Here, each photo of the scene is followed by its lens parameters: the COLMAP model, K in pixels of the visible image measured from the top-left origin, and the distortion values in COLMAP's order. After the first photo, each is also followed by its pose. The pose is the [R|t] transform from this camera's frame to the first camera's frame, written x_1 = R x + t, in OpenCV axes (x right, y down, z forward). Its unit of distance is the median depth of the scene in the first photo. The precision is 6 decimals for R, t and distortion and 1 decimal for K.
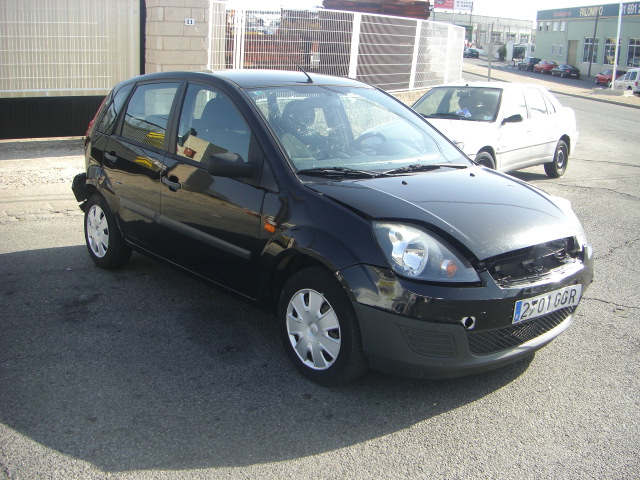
lens RADIAL K [[721.5, 0, 320.0], [0, 721.5, 240.0], [0, 0, 1]] dist [-0.203564, 0.188870]
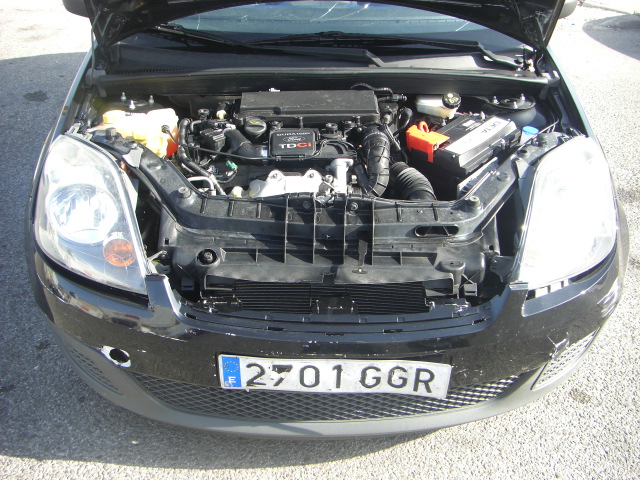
lens RADIAL K [[721.5, 0, 320.0], [0, 721.5, 240.0], [0, 0, 1]] dist [-0.203564, 0.188870]
pose [[0.774287, 0.311612, -0.550797, 0.555270], [-0.138941, 0.932836, 0.332434, -0.158418], [0.617394, -0.180871, 0.765579, 0.639084]]
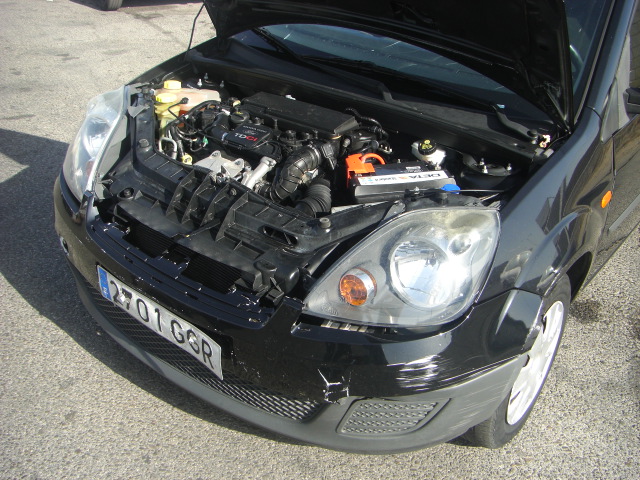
lens RADIAL K [[721.5, 0, 320.0], [0, 721.5, 240.0], [0, 0, 1]] dist [-0.203564, 0.188870]
pose [[0.220541, 0.451770, -0.864445, 0.815879], [-0.288181, 0.876881, 0.384748, -0.222773], [0.931833, 0.164263, 0.323580, 0.928905]]
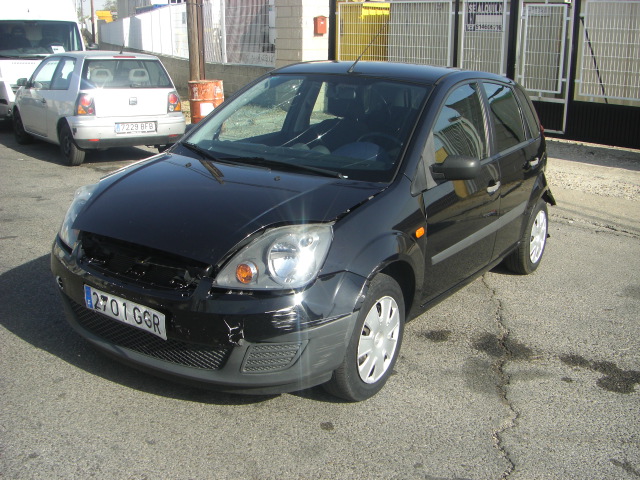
lens RADIAL K [[721.5, 0, 320.0], [0, 721.5, 240.0], [0, 0, 1]] dist [-0.203564, 0.188870]
pose [[0.294934, 0.229465, -0.927556, 1.190003], [-0.257930, 0.953820, 0.153949, -0.192282], [0.920047, 0.193839, 0.340500, 0.909024]]
